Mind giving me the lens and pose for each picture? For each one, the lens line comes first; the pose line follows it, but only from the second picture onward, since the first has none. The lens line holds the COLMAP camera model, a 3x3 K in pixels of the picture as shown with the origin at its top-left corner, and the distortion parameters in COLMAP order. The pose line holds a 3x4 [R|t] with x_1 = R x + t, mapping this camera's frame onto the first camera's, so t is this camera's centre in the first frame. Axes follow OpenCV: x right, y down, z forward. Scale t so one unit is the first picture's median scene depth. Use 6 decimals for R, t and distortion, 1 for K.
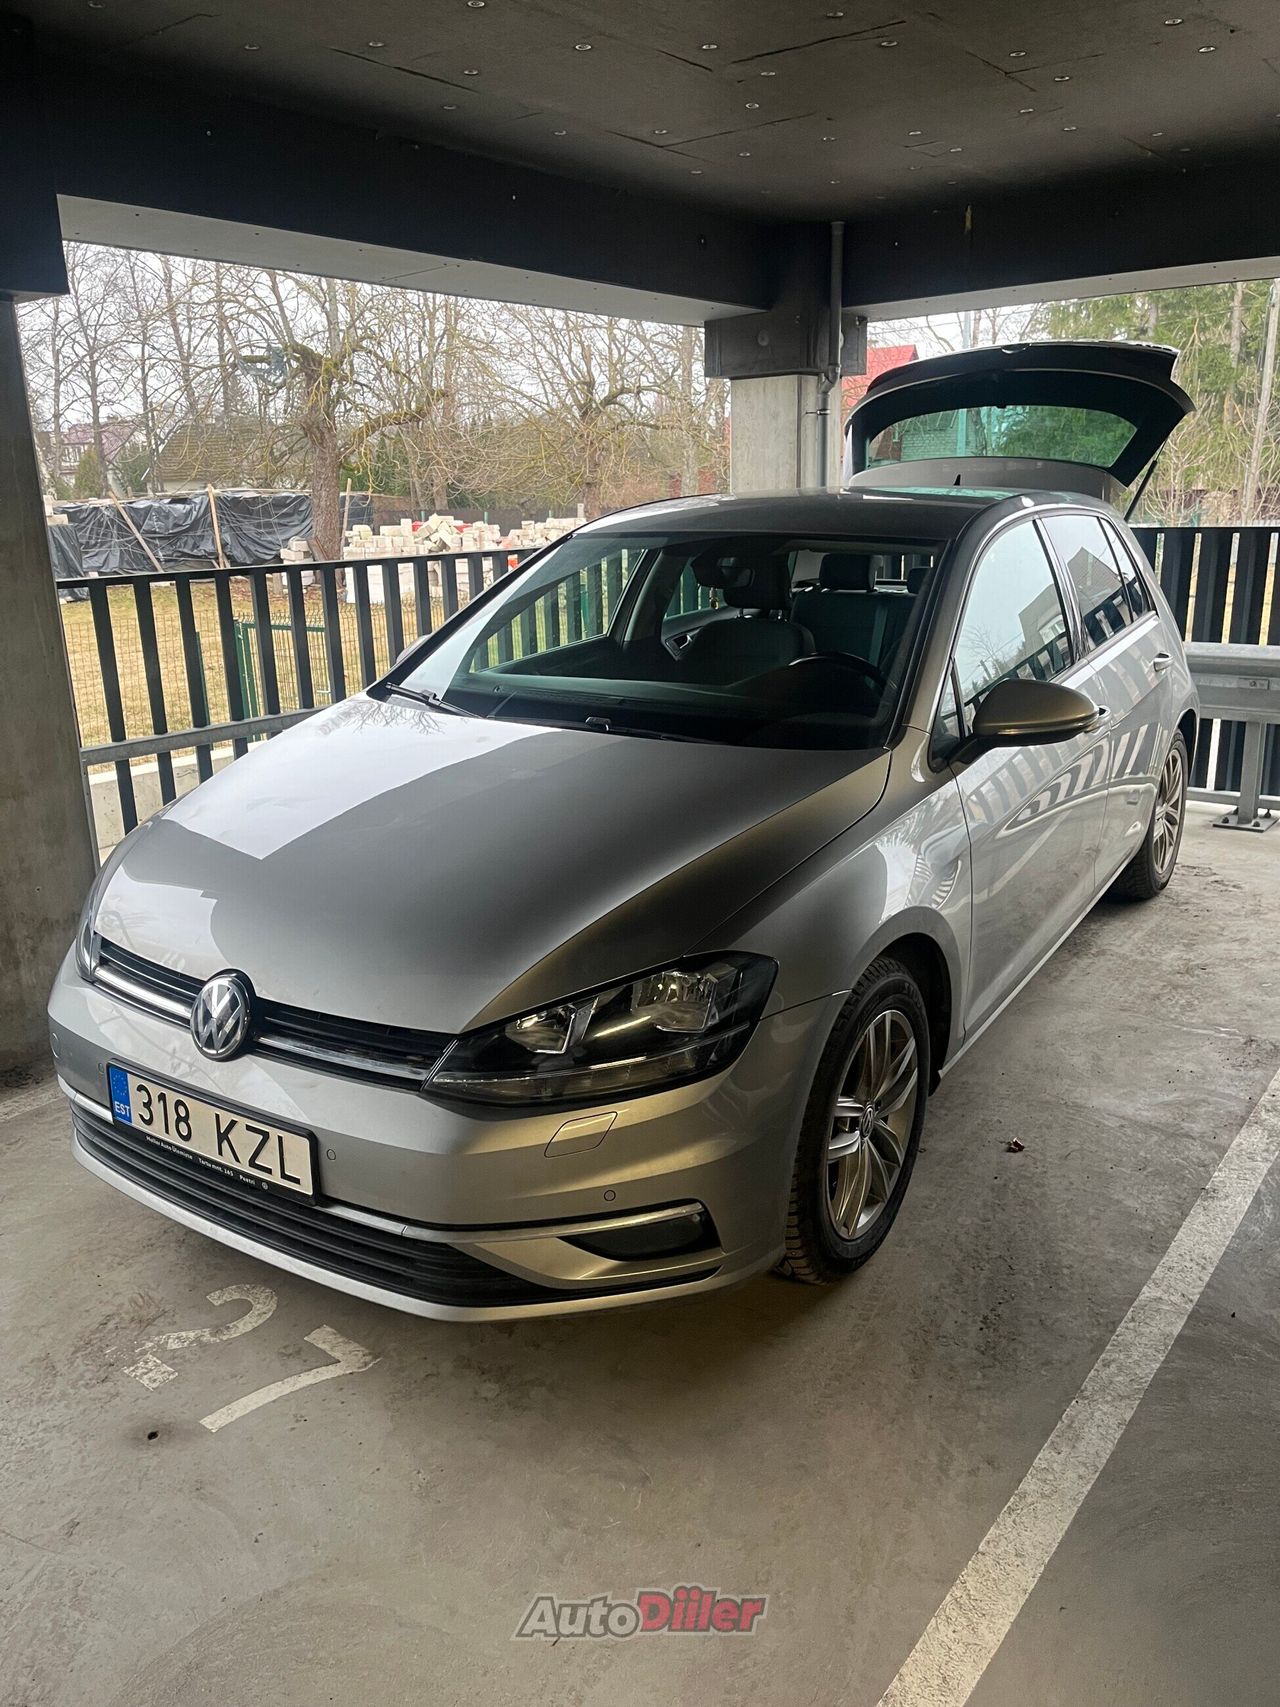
lens RADIAL K [[1292.6, 0, 636.8], [0, 1292.6, 854.7], [0, 0, 1]] dist [0.030449, -0.001381]
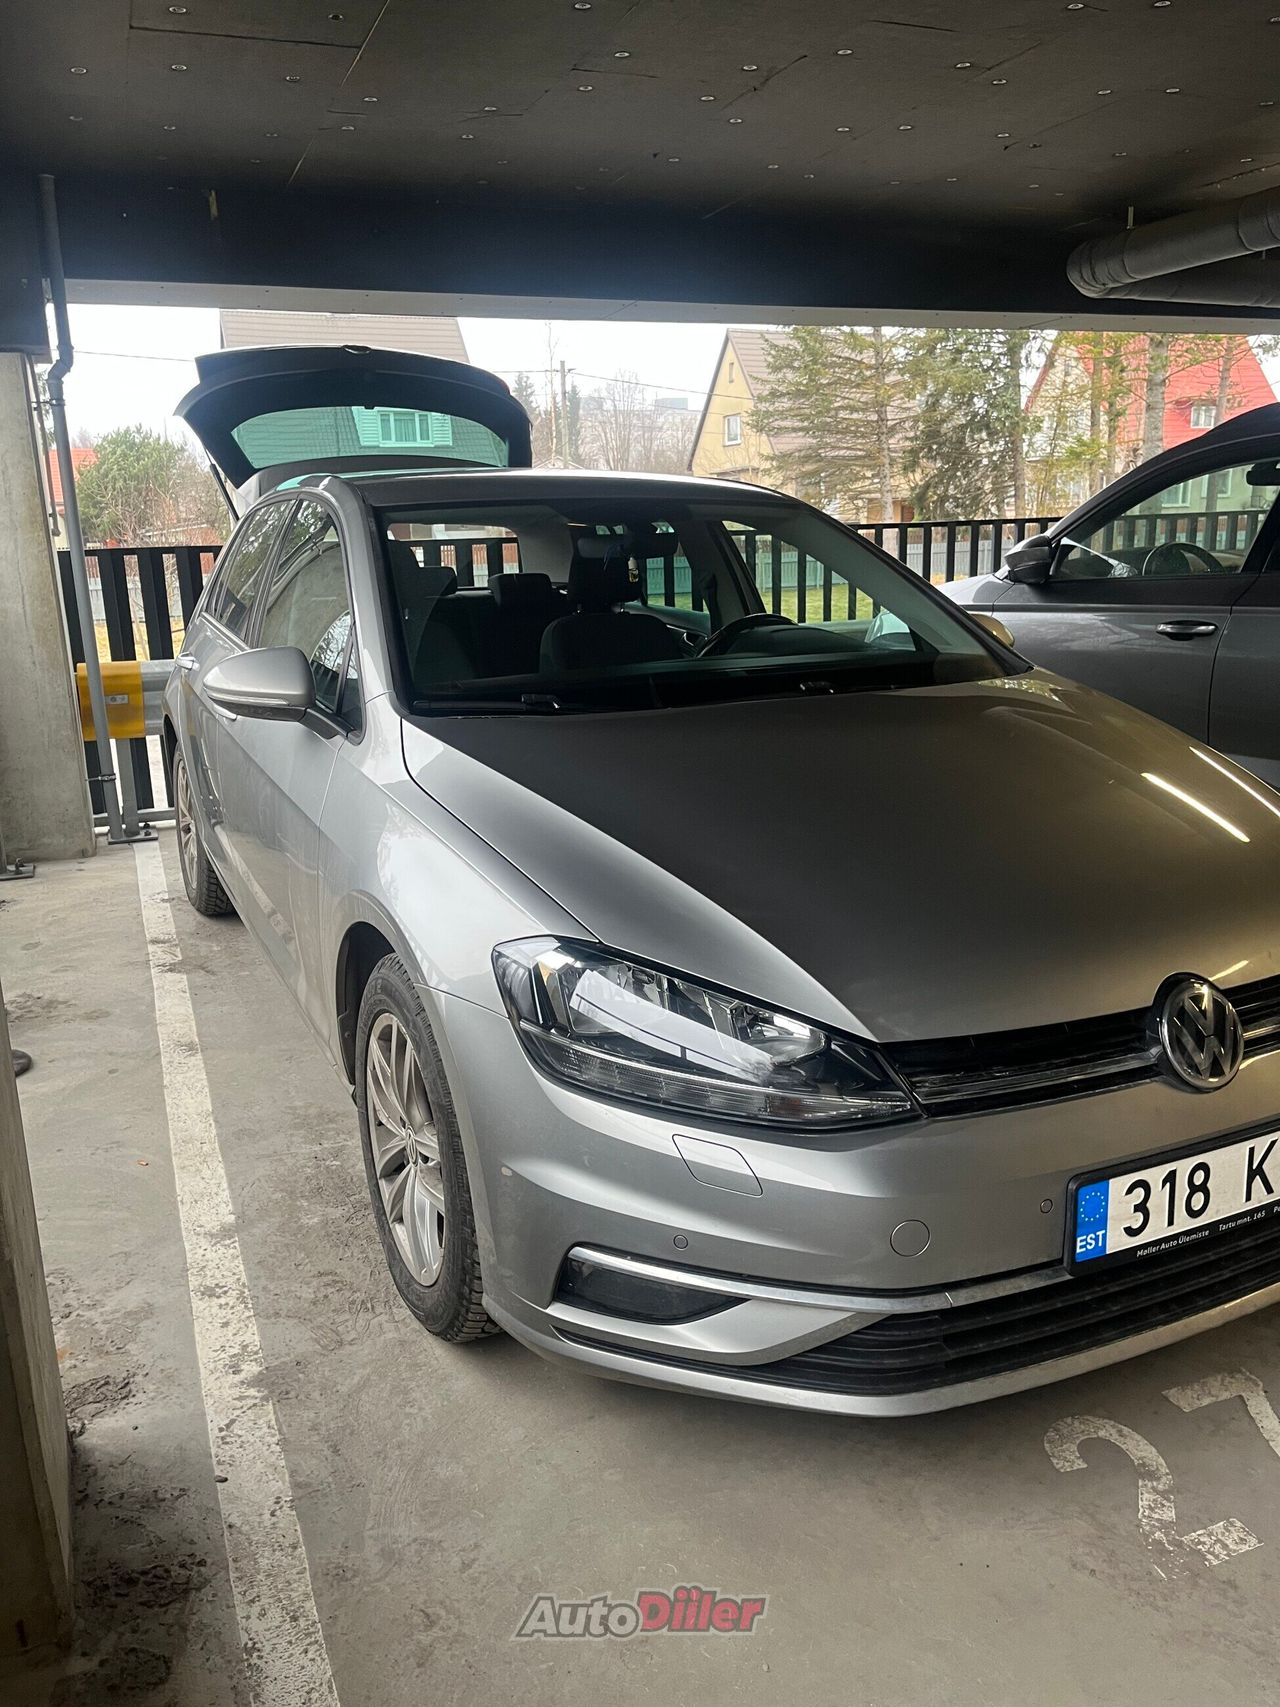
lens RADIAL K [[1287.6, 0, 640.0], [0, 1287.6, 853.5], [0, 0, 1]] dist [0.064704, -0.085642]
pose [[0.507268, -0.204811, 0.837097, -1.069215], [0.251164, 0.964316, 0.083736, -0.121782], [-0.824376, 0.167772, 0.540608, 0.805064]]
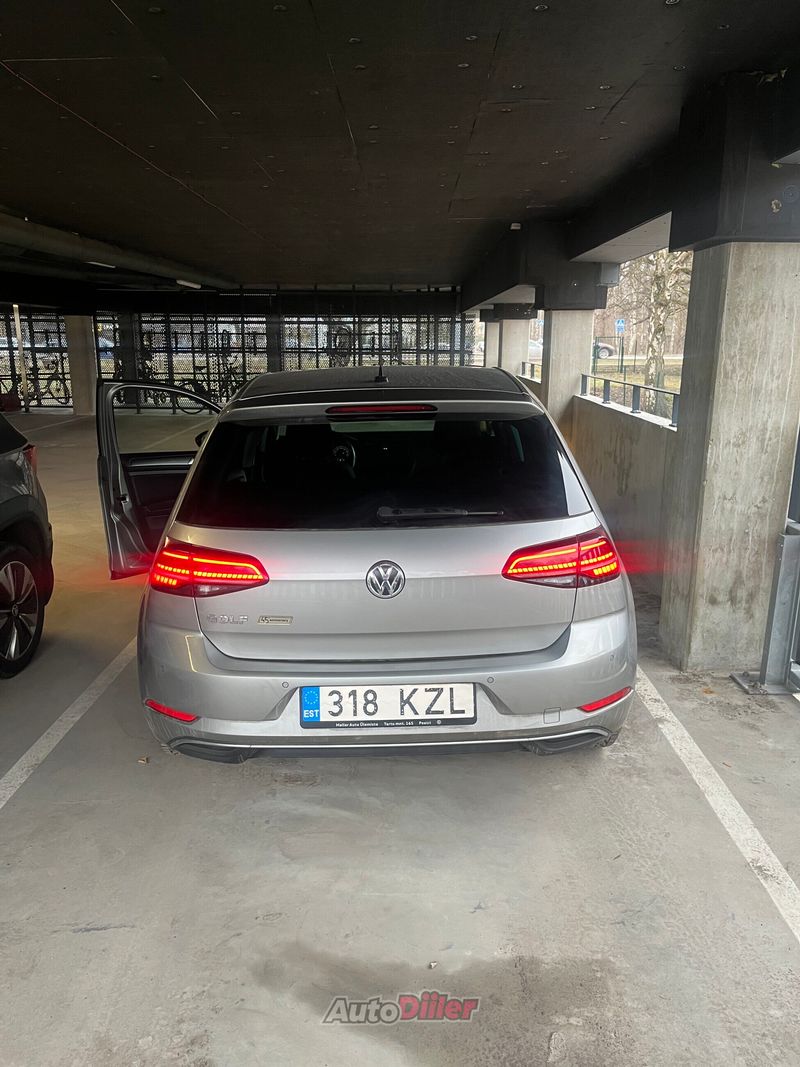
lens RADIAL K [[804.9, 0, 400.0], [0, 804.9, 533.5], [0, 0, 1]] dist [0.064704, -0.085642]
pose [[-0.801082, 0.161699, -0.576300, 0.736017], [-0.146959, 0.880213, 0.451251, -0.702216], [0.580233, 0.446181, -0.681360, 2.274424]]
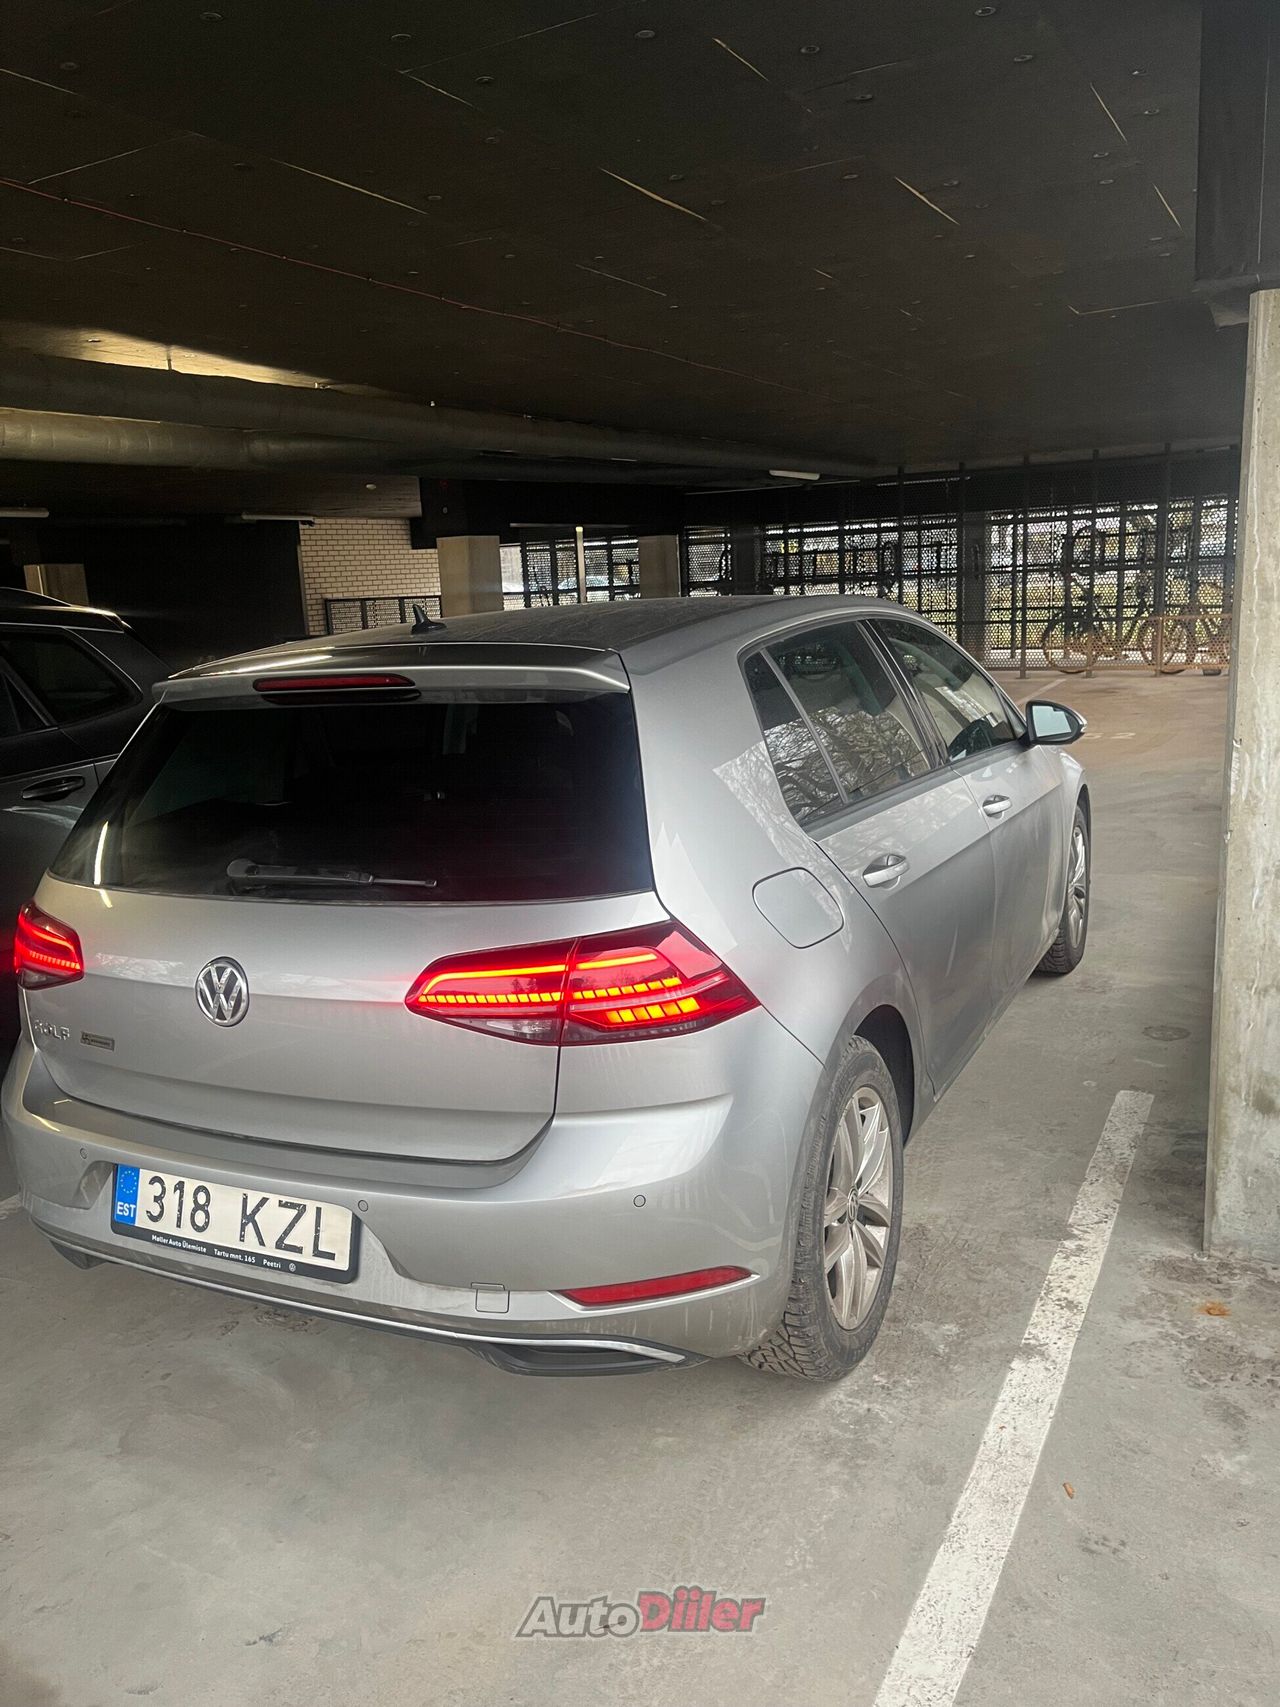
lens RADIAL K [[1293.7, 0, 631.2], [0, 1293.7, 844.7], [0, 0, 1]] dist [0.070906, -0.088038]
pose [[-0.984141, 0.104593, -0.143275, 0.011421], [0.026509, 0.885327, 0.464213, -0.695625], [0.175398, 0.453053, -0.874058, 2.397205]]
